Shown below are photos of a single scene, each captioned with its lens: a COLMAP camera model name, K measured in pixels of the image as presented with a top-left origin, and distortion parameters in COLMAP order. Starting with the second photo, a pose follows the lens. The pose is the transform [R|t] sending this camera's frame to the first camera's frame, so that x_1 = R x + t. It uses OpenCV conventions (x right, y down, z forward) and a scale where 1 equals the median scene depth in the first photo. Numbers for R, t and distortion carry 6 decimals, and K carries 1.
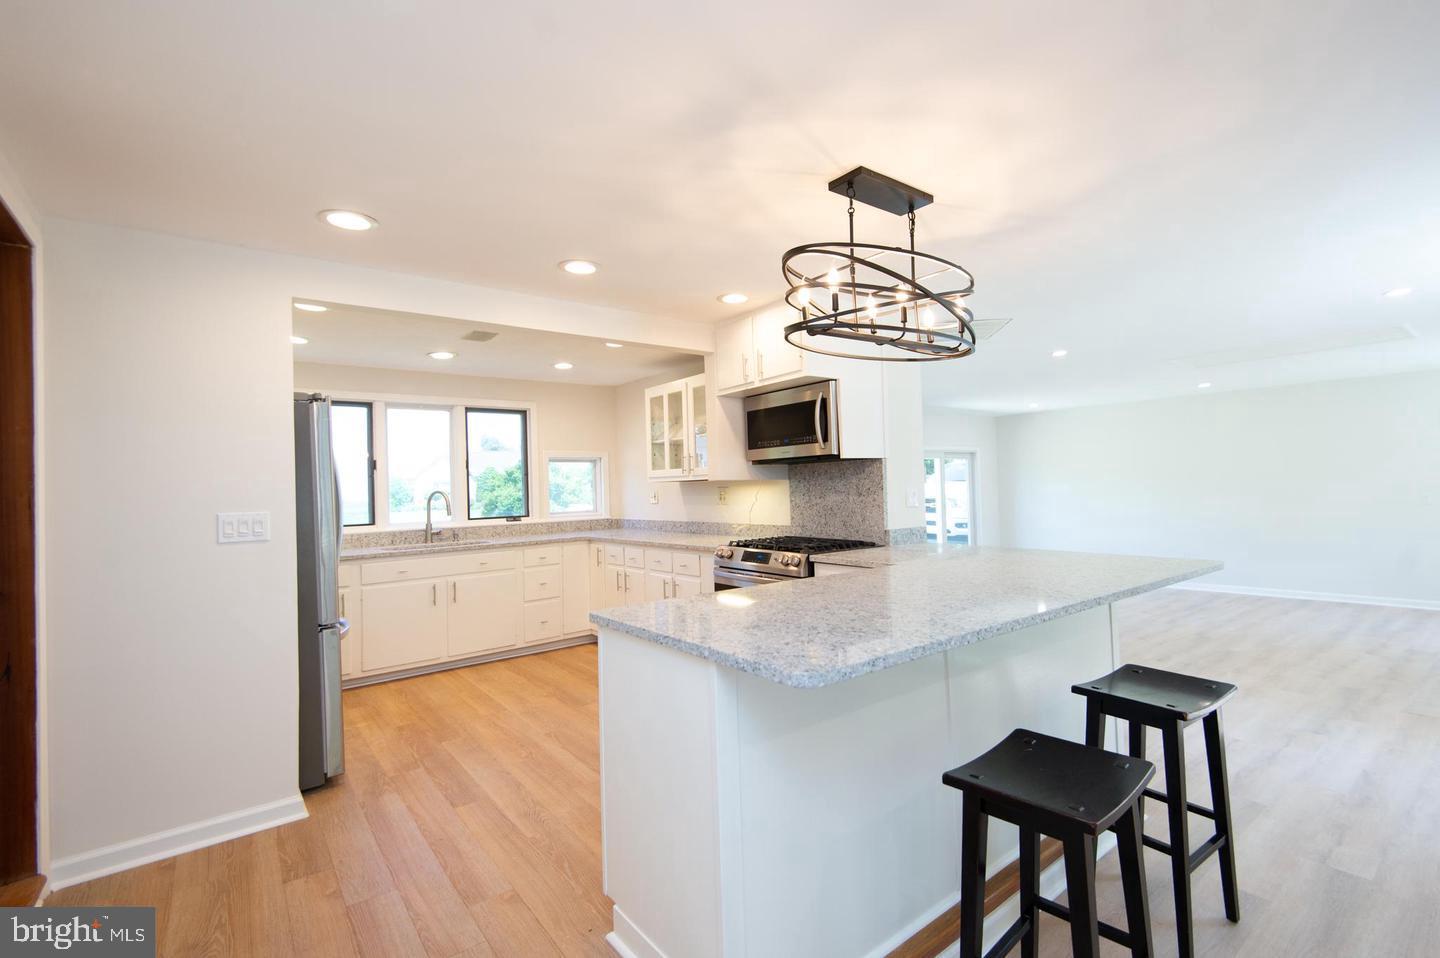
lens RADIAL K [[648.6, 0, 719.1], [0, 648.6, 470.9], [0, 0, 1]] dist [0.035953, -0.024920]
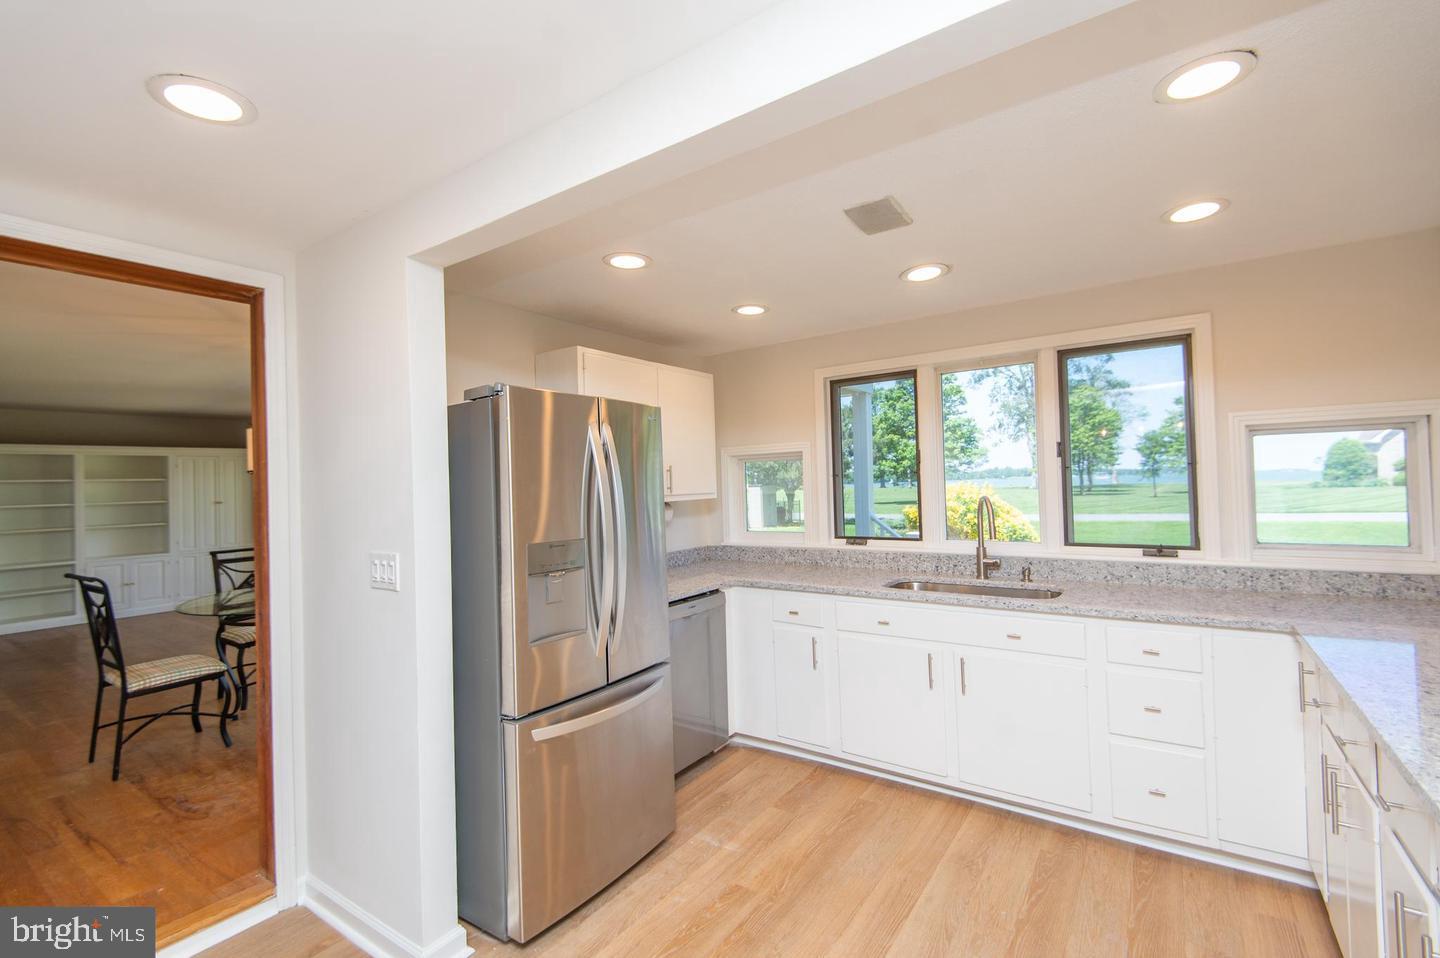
lens RADIAL K [[648.6, 0, 719.1], [0, 648.6, 470.9], [0, 0, 1]] dist [0.035953, -0.024920]
pose [[0.305604, 0.005232, -0.952144, 0.102857], [0.041382, 0.998967, 0.018771, -0.021063], [0.951259, -0.045138, 0.305072, 0.792393]]
